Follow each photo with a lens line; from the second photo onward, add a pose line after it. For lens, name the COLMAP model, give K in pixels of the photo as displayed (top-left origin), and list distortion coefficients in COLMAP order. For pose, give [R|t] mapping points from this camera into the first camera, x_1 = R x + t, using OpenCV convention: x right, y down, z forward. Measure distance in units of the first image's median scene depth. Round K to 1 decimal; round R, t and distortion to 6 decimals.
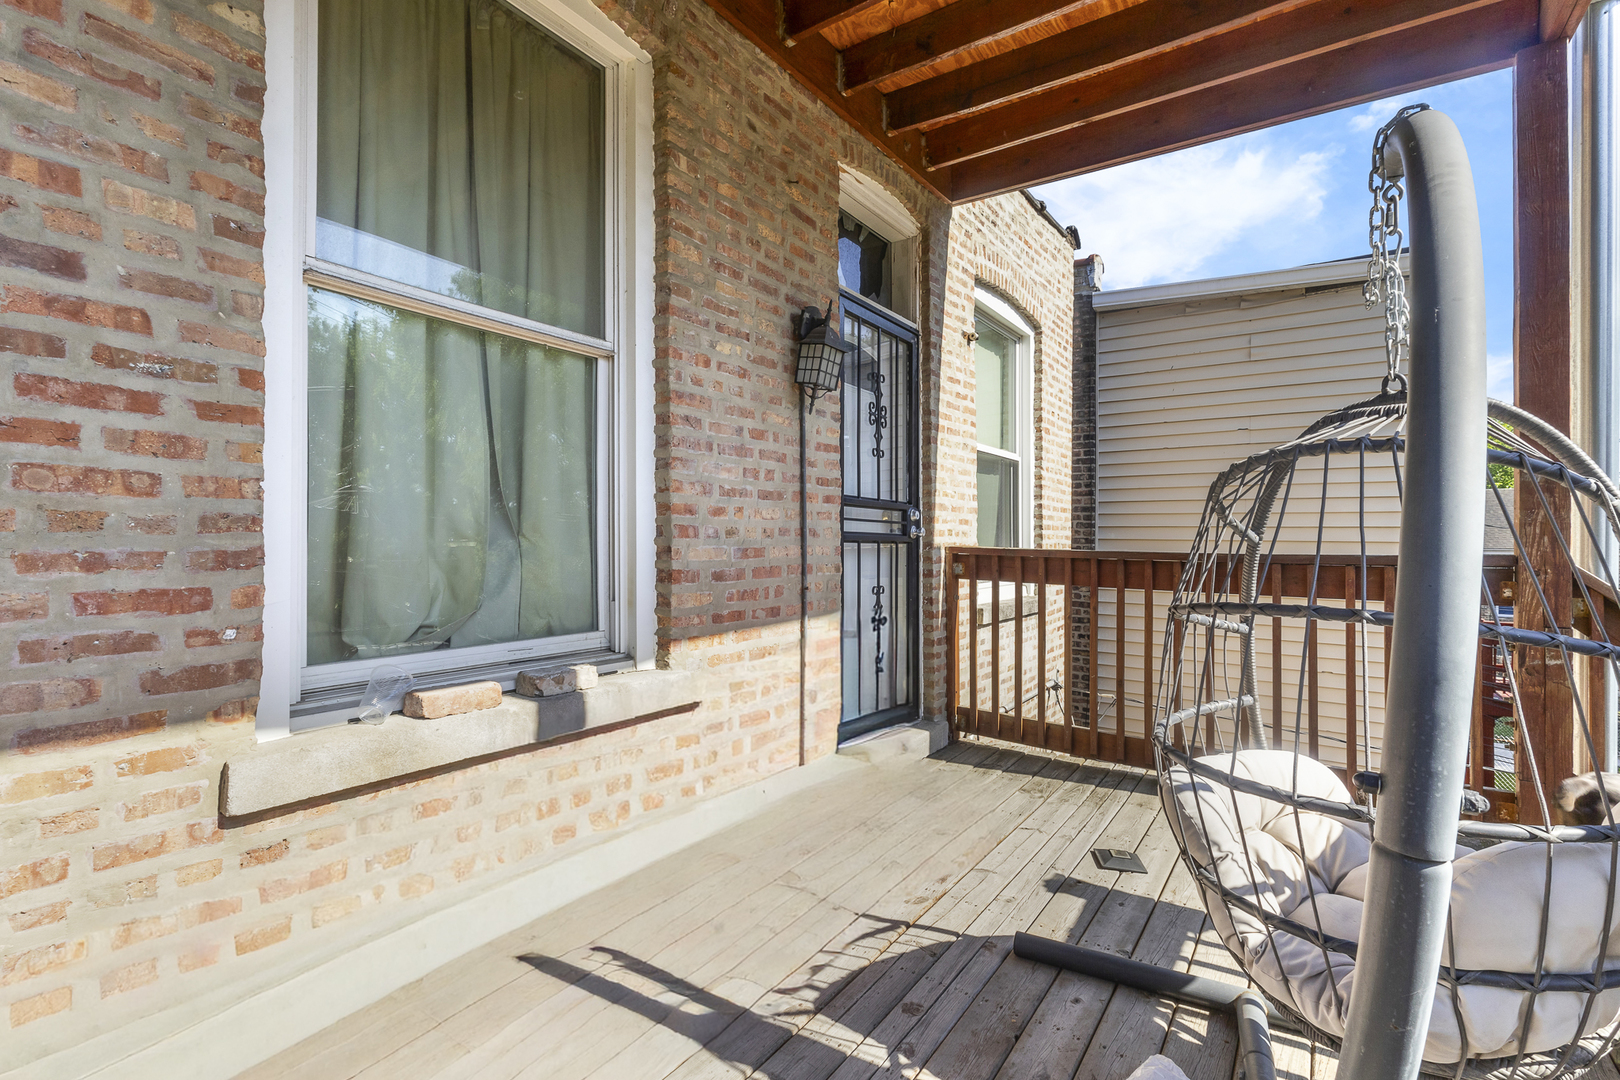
lens RADIAL K [[757.3, 0, 814.9], [0, 757.3, 531.2], [0, 0, 1]] dist [0.000461, 0.000323]
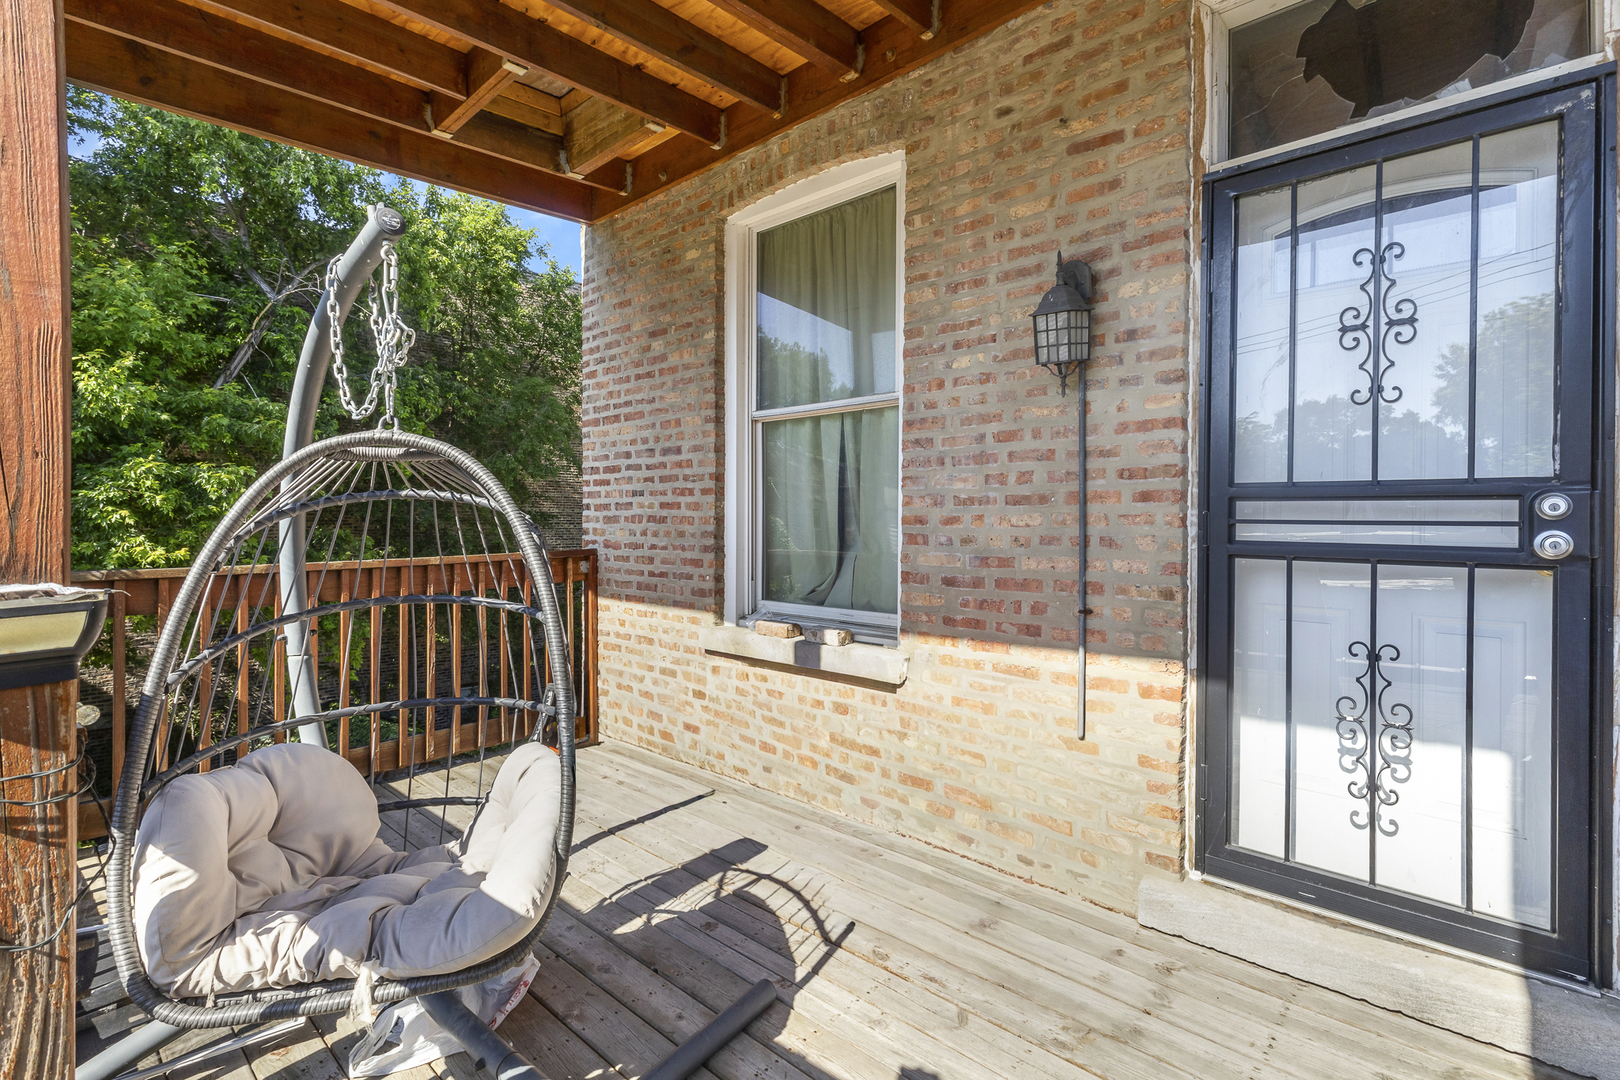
lens RADIAL K [[757.3, 0, 814.9], [0, 757.3, 531.2], [0, 0, 1]] dist [0.000461, 0.000323]
pose [[-0.150013, -0.000860, -0.988684, 0.918063], [0.000794, 0.999999, -0.000990, -0.009999], [0.988684, -0.000934, -0.150012, 0.938399]]
